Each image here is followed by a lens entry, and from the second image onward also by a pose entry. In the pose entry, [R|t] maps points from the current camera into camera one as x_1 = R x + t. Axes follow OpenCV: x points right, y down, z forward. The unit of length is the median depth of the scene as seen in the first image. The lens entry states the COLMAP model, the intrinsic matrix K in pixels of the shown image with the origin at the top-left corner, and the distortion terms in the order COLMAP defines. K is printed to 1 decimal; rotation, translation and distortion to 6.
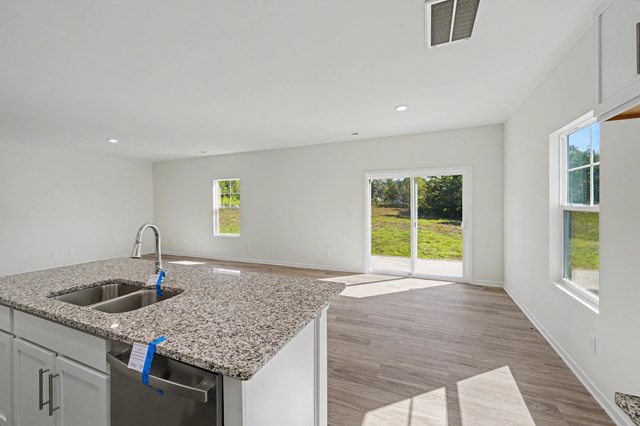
lens RADIAL K [[262.6, 0, 317.4], [0, 262.6, 210.3], [0, 0, 1]] dist [0.005926, -0.003130]
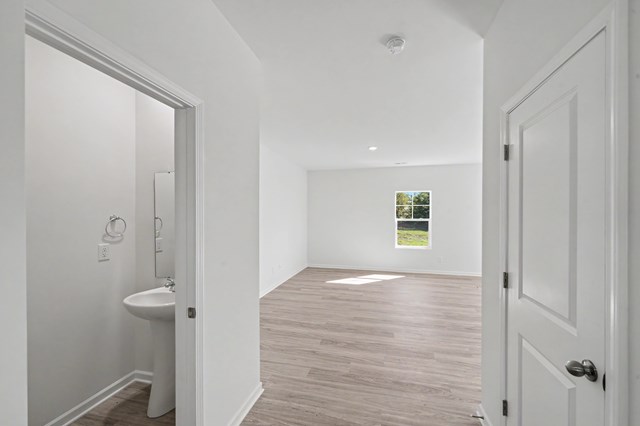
lens RADIAL K [[262.6, 0, 322.8], [0, 262.6, 212.6], [0, 0, 1]] dist [0.005926, -0.003130]
pose [[0.984715, 0.020906, 0.172914, -1.066136], [-0.014810, 0.999225, -0.036467, 0.006101], [-0.173542, 0.033348, 0.984262, 0.107147]]
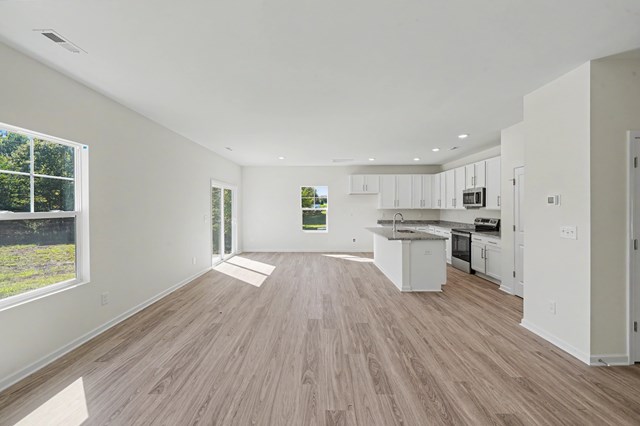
lens RADIAL K [[262.6, 0, 316.8], [0, 262.6, 208.2], [0, 0, 1]] dist [0.005926, -0.003130]
pose [[-0.392145, 0.008017, 0.919868, -1.017785], [0.027958, 0.999604, 0.003207, -0.011866], [-0.919478, 0.026976, -0.392214, 1.005076]]
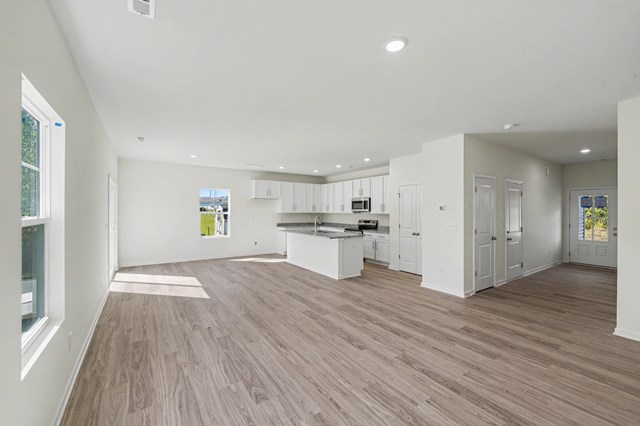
lens RADIAL K [[262.6, 0, 318.1], [0, 262.6, 210.1], [0, 0, 1]] dist [0.005926, -0.003130]
pose [[-0.845709, 0.009857, 0.533553, -0.848147], [0.018296, 0.999777, 0.010529, -0.023094], [-0.533331, 0.018666, -0.845701, 1.337148]]
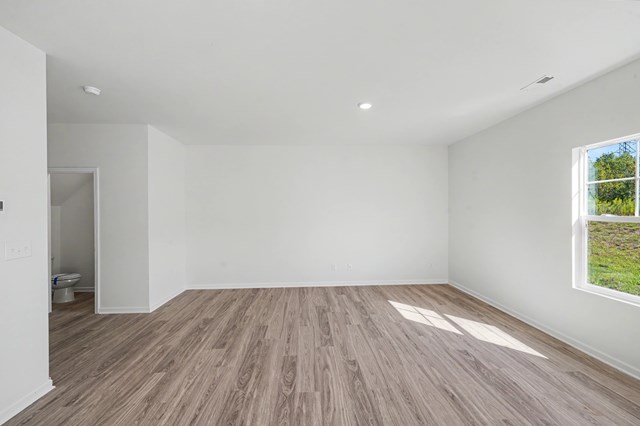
lens RADIAL K [[262.6, 0, 315.4], [0, 262.6, 212.2], [0, 0, 1]] dist [0.005926, -0.003130]
pose [[0.441136, 0.009324, -0.897392, -0.266056], [-0.020179, 0.999796, 0.000468, -0.013177], [0.897214, 0.017902, 0.441234, 0.604785]]
